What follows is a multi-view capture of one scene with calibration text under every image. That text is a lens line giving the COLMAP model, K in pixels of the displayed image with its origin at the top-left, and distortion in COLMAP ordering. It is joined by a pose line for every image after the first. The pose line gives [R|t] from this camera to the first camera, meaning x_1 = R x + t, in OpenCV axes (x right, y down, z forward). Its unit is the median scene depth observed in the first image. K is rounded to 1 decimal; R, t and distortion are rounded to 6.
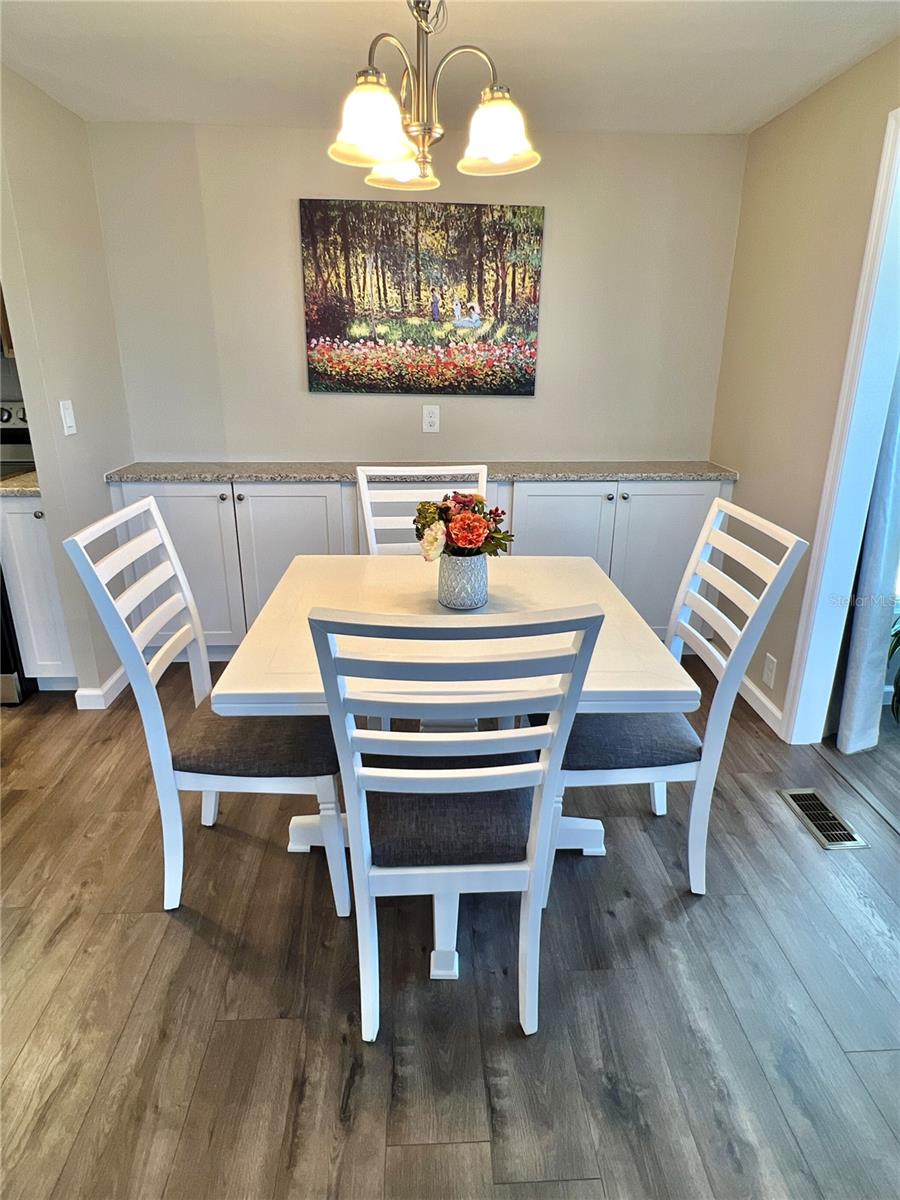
lens RADIAL K [[695.1, 0, 446.2], [0, 695.1, 602.0], [0, 0, 1]] dist [-0.003925, -0.001299]
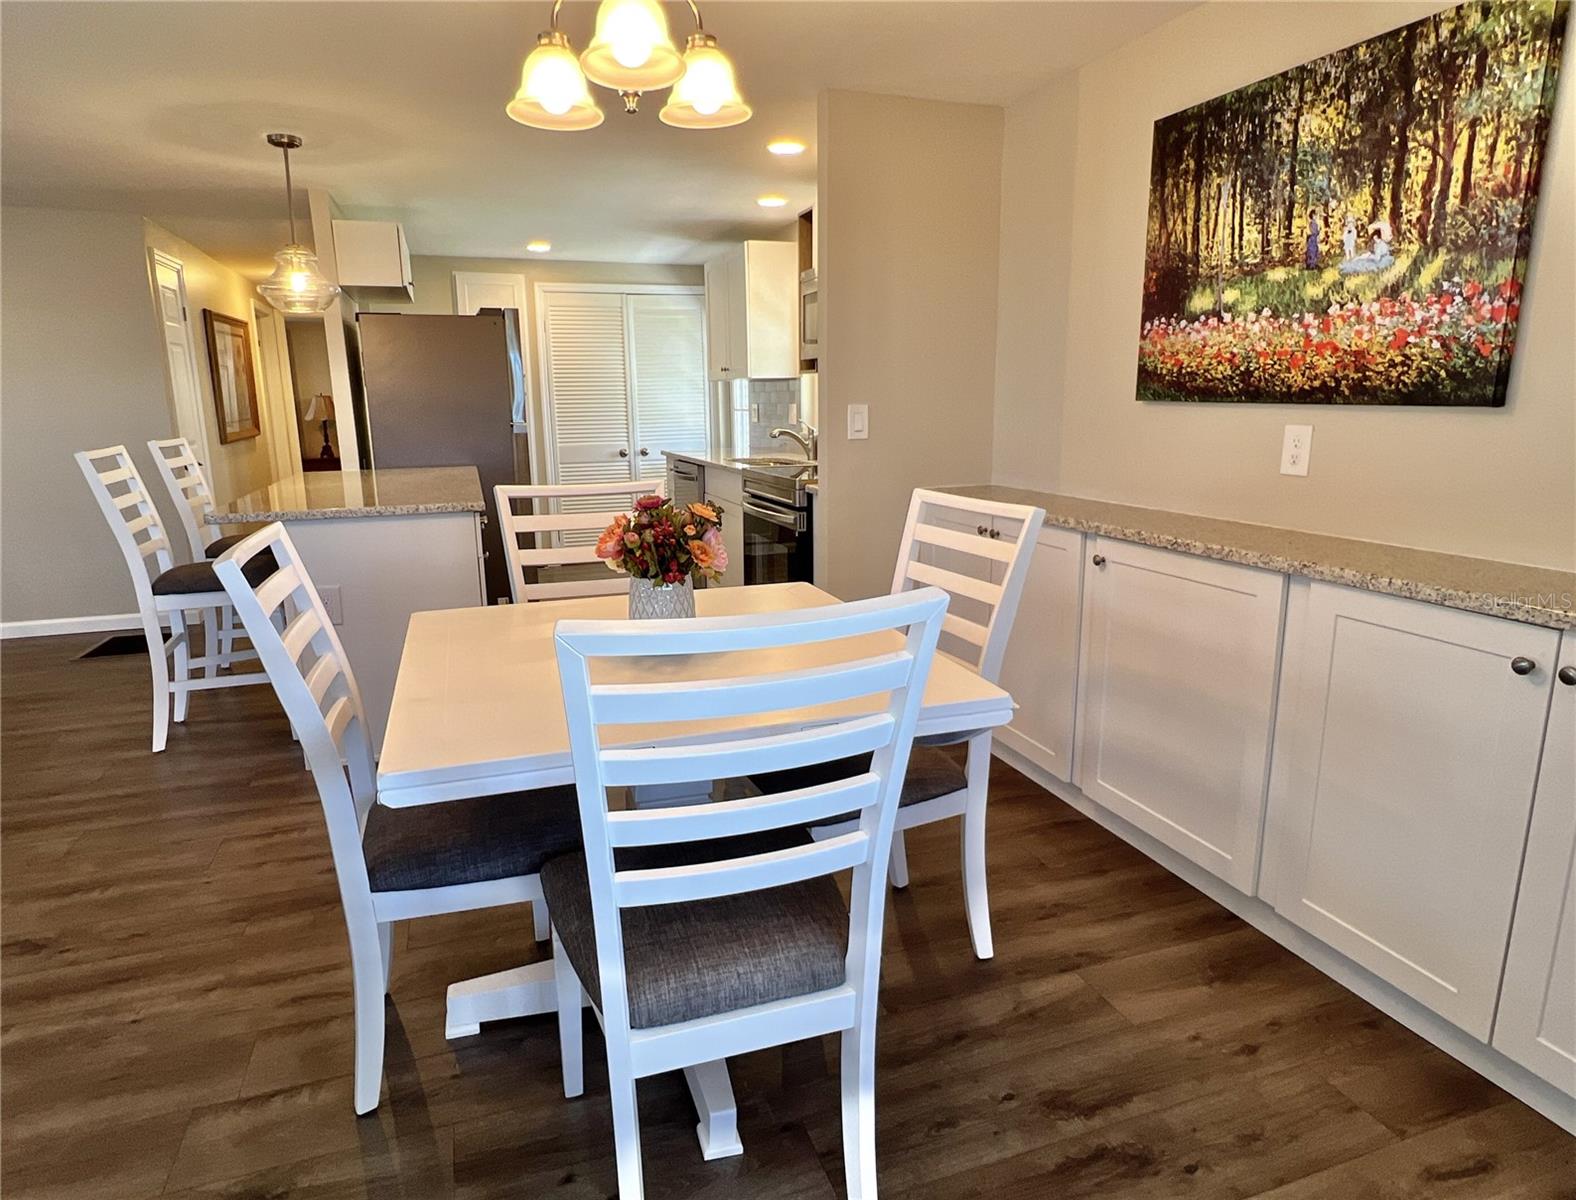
lens RADIAL K [[925.5, 0, 779.2], [0, 925.5, 601.6], [0, 0, 1]] dist [-0.004822, 0.003329]
pose [[0.277846, 0.195491, -0.940524, 0.595124], [-0.315337, 0.943381, 0.102929, -0.109916], [0.907394, 0.267984, 0.323761, 0.475424]]
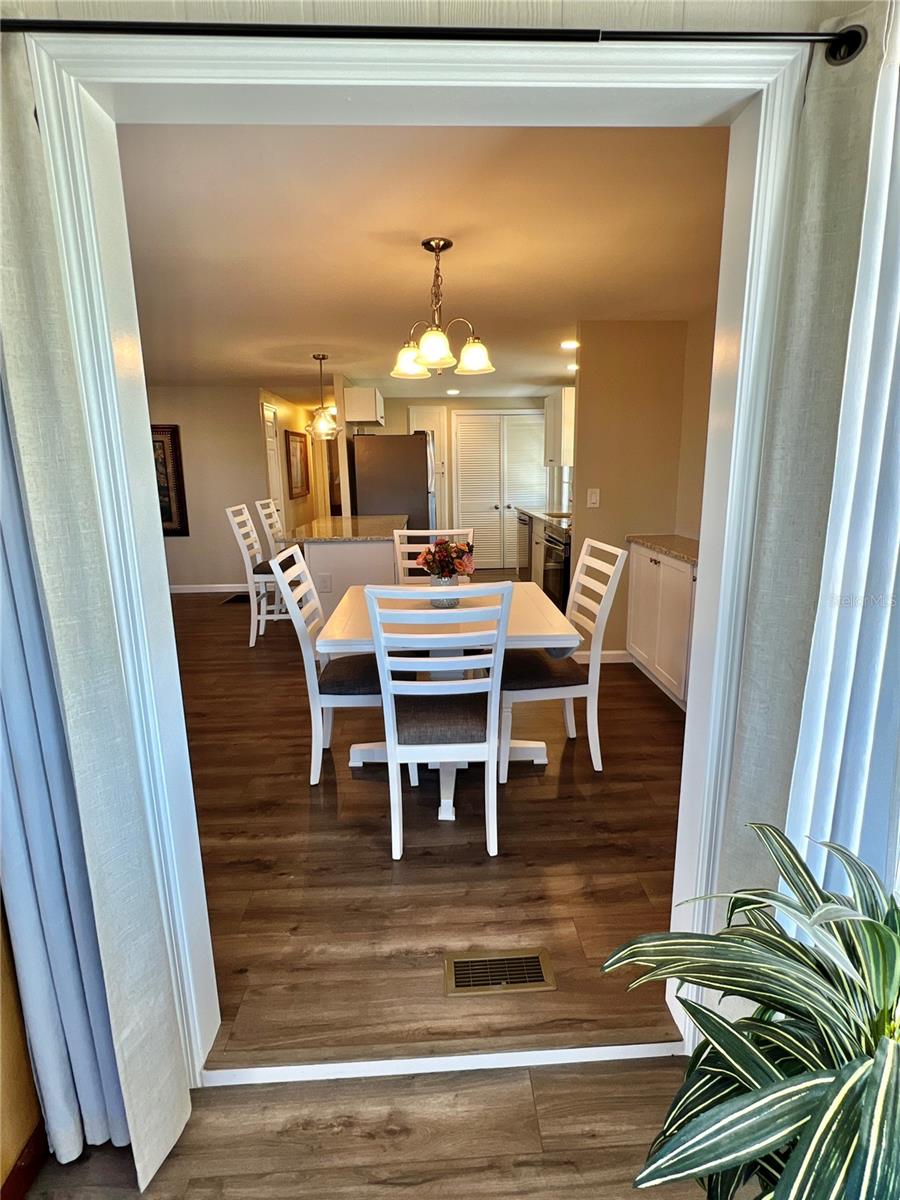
lens RADIAL K [[593.2, 0, 452.9], [0, 593.2, 603.7], [0, 0, 1]] dist [0.025843, 0.000061]
pose [[-0.001897, 0.214288, -0.976769, 0.872157], [-0.329426, 0.922114, 0.202937, -0.181467], [0.944179, 0.322158, 0.068843, 0.559789]]
